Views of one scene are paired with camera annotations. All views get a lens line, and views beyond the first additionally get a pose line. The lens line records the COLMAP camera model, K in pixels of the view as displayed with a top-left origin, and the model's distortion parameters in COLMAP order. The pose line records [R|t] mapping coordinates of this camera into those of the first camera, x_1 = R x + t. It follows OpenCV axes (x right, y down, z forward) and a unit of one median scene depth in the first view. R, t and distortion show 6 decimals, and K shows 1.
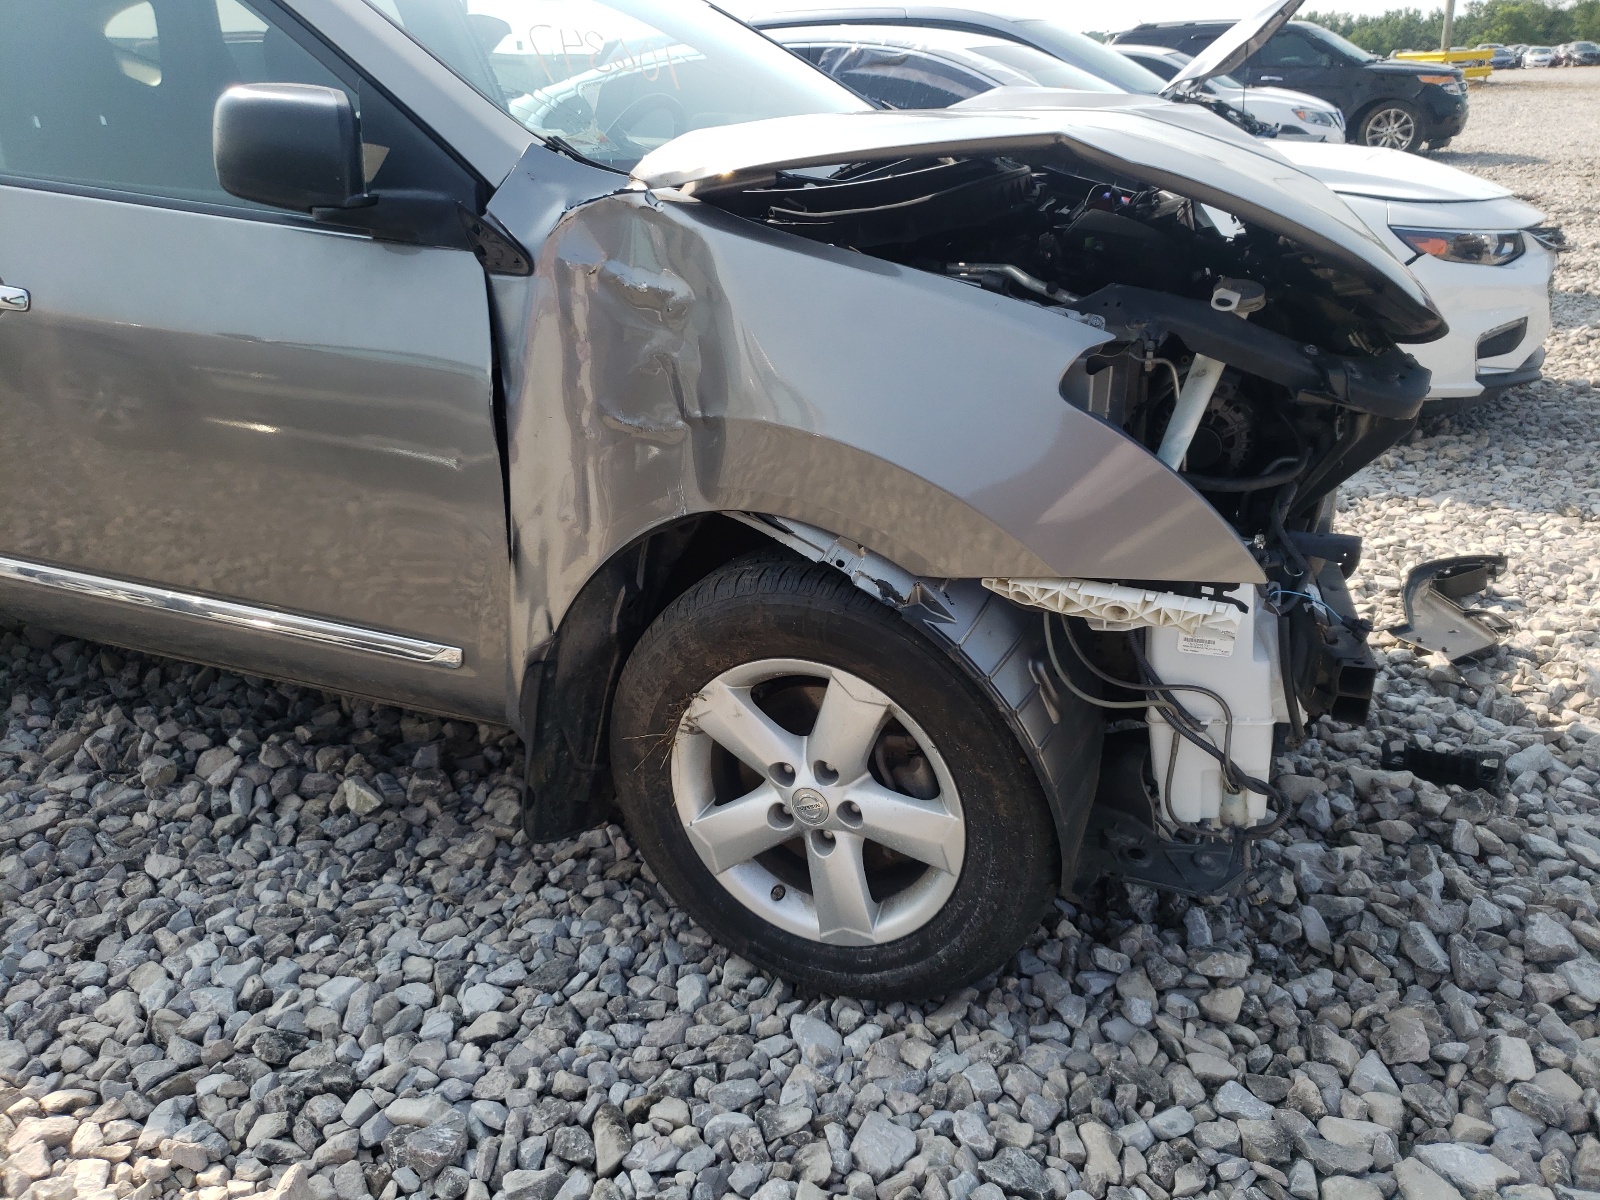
lens RADIAL K [[1250.9, 0, 800.0], [0, 1250.9, 600.0], [0, 0, 1]] dist [0.008920, 0.015219]
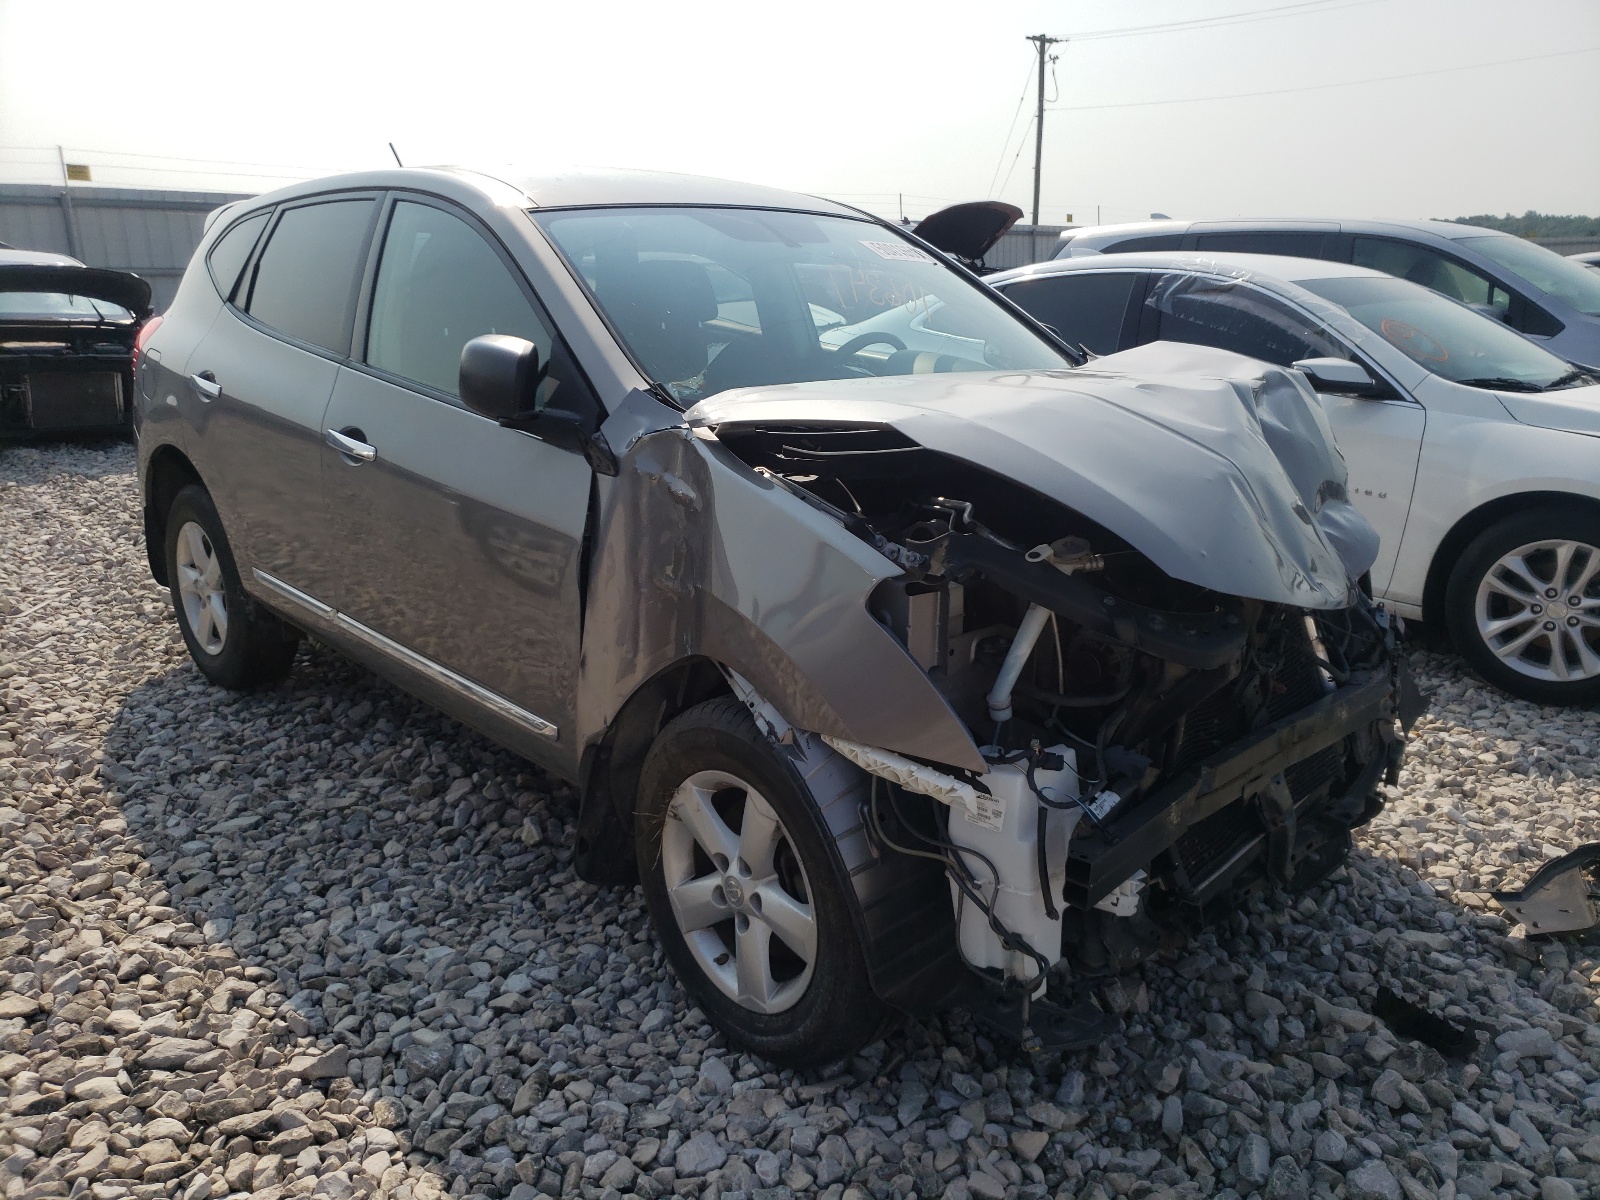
lens RADIAL K [[1241.0, 0, 800.0], [0, 1241.0, 600.0], [0, 0, 1]] dist [0.005369, 0.009296]
pose [[0.917016, 0.137951, -0.374234, 0.500902], [-0.181762, 0.979728, -0.084238, -0.034905], [0.355027, 0.145269, 0.923500, -0.209807]]
